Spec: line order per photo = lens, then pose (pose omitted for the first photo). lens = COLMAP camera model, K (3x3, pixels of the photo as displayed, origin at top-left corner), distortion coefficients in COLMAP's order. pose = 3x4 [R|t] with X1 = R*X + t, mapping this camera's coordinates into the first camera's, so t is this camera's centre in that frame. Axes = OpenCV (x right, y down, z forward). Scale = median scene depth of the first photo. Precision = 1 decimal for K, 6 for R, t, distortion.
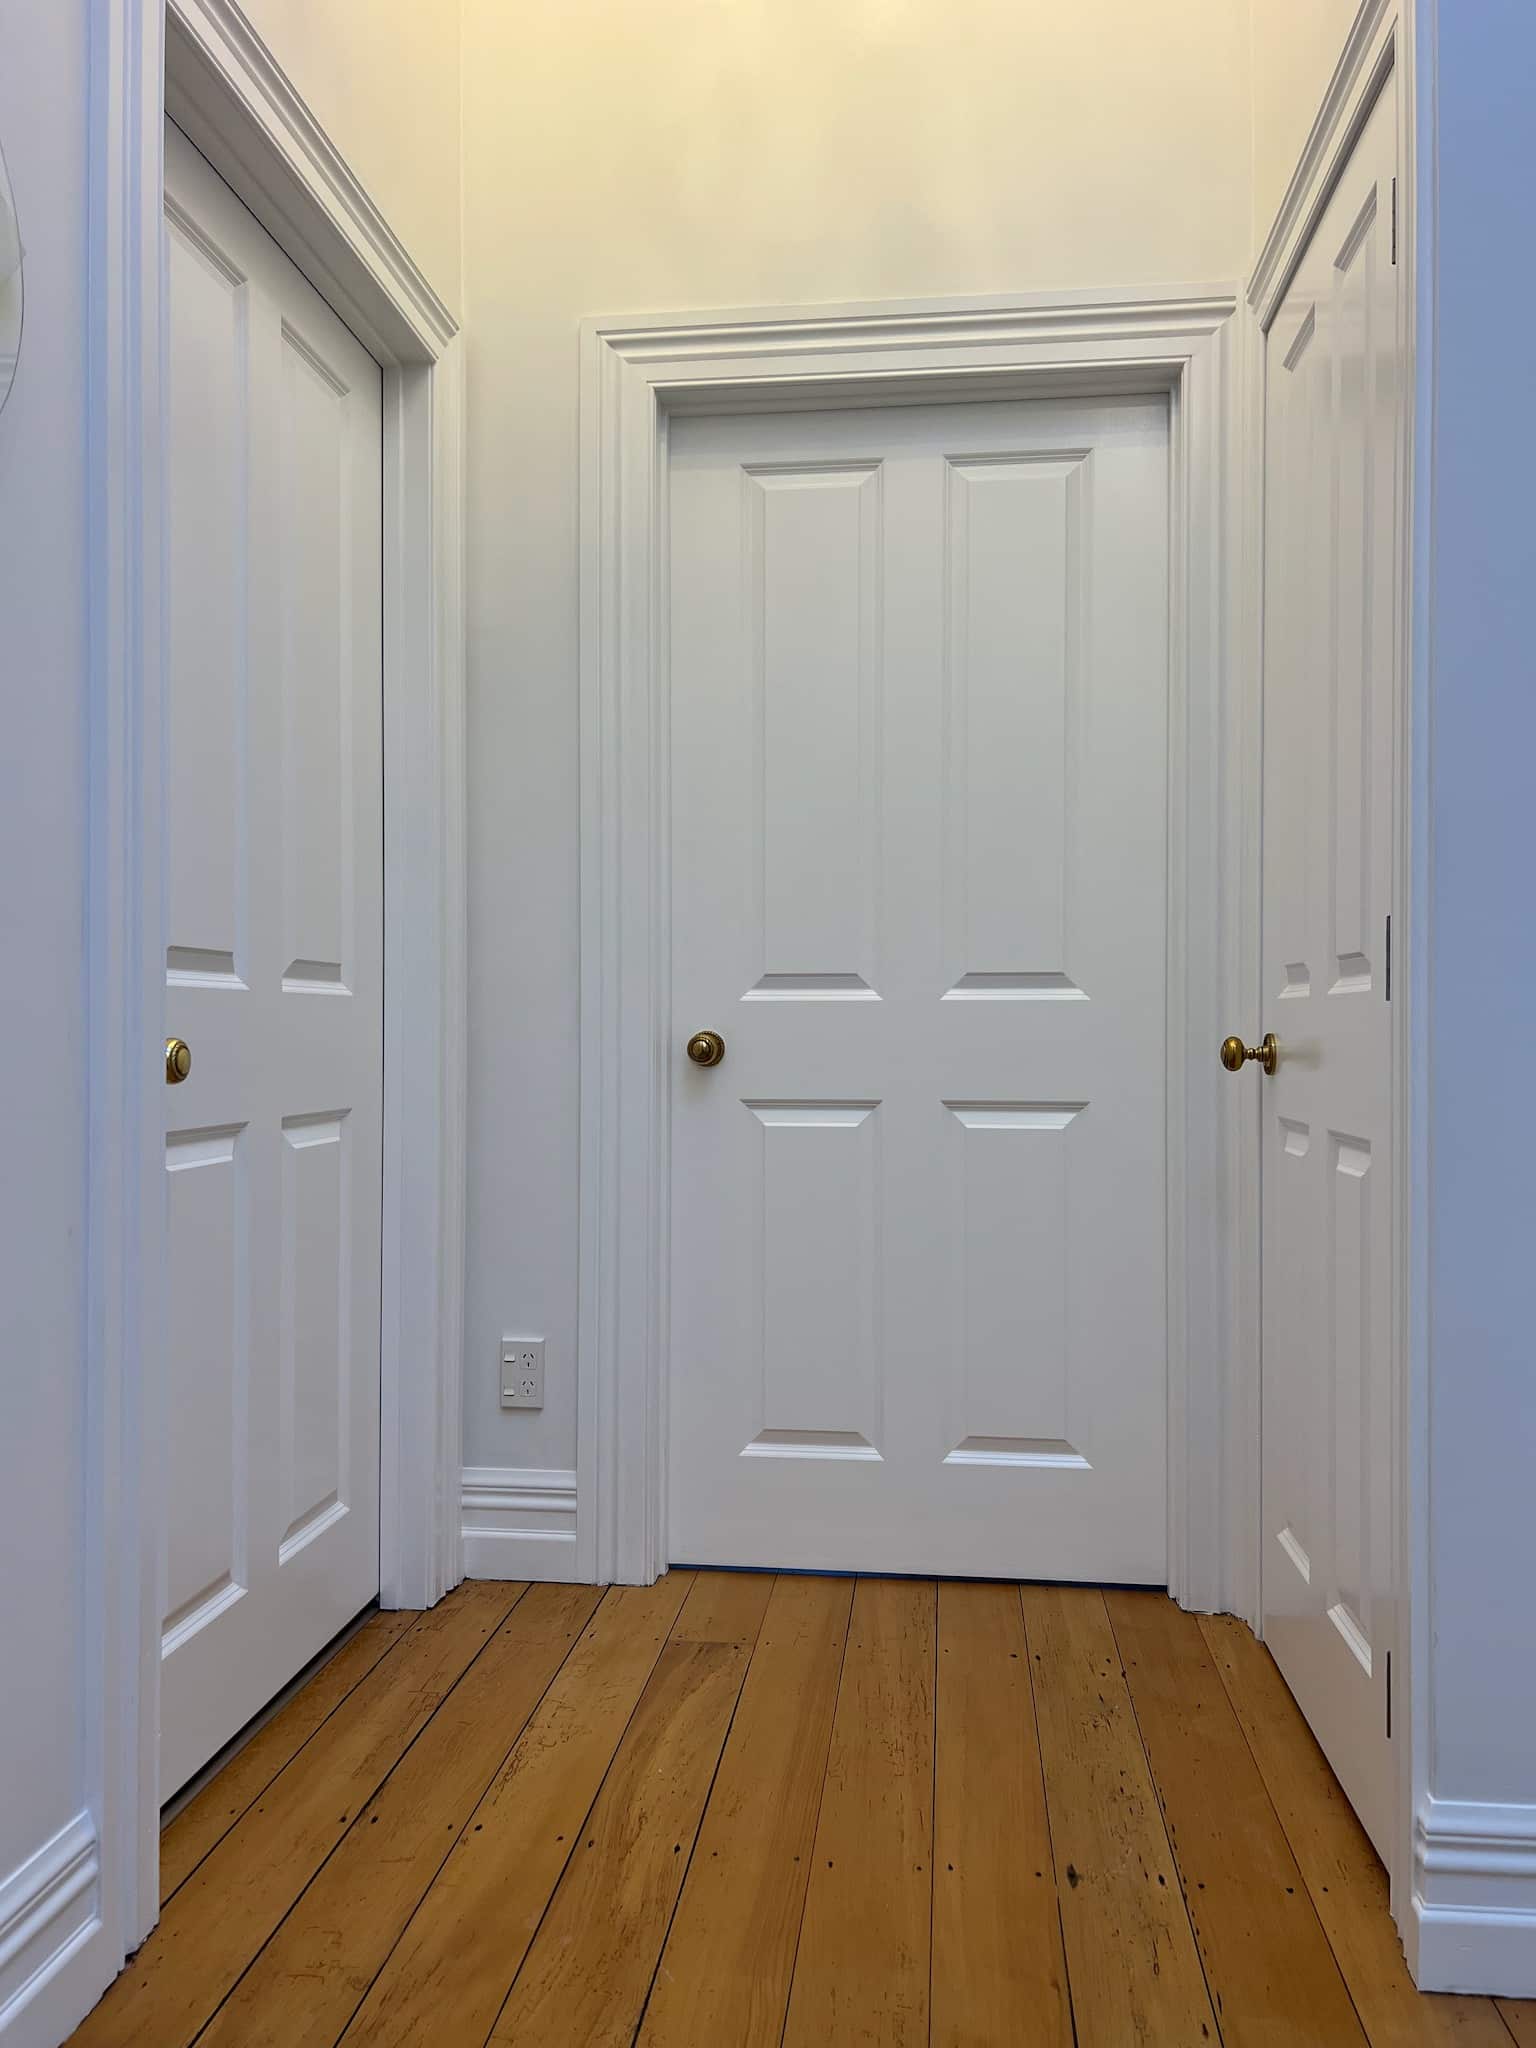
lens RADIAL K [[1561.4, 0, 764.3], [0, 1561.4, 1008.9], [0, 0, 1]] dist [0.065548, -0.063648]
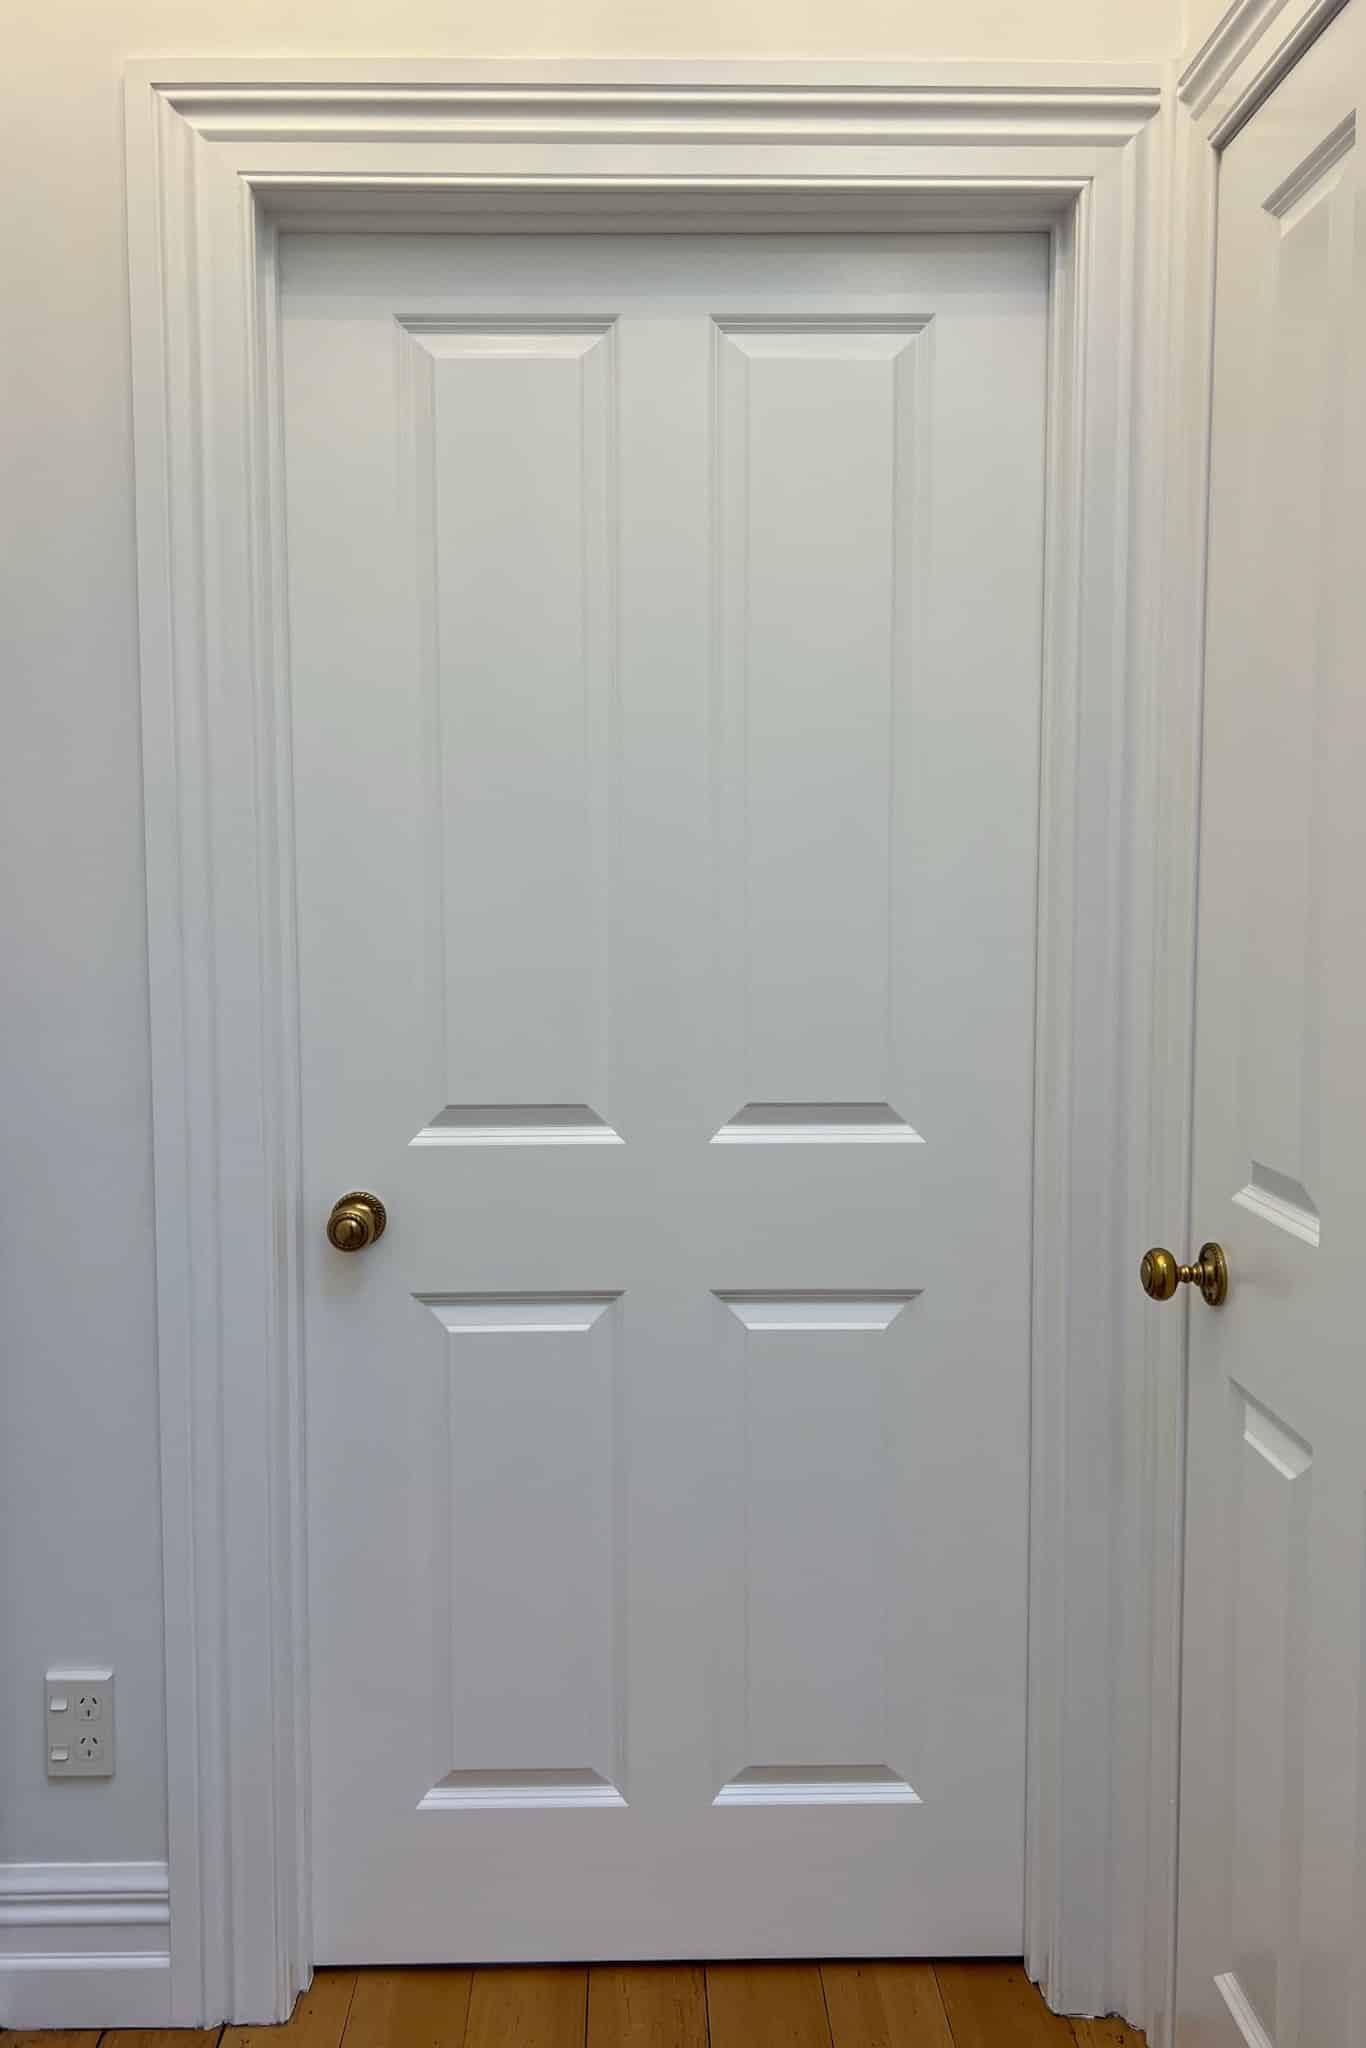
lens RADIAL K [[1664.4, 0, 671.9], [0, 1664.4, 1006.7], [0, 0, 1]] dist [0.046490, -0.042088]
pose [[0.990834, -0.014255, 0.134331, 0.001001], [0.003393, 0.996729, 0.080748, -0.123449], [-0.135043, -0.079553, 0.987641, 0.296512]]
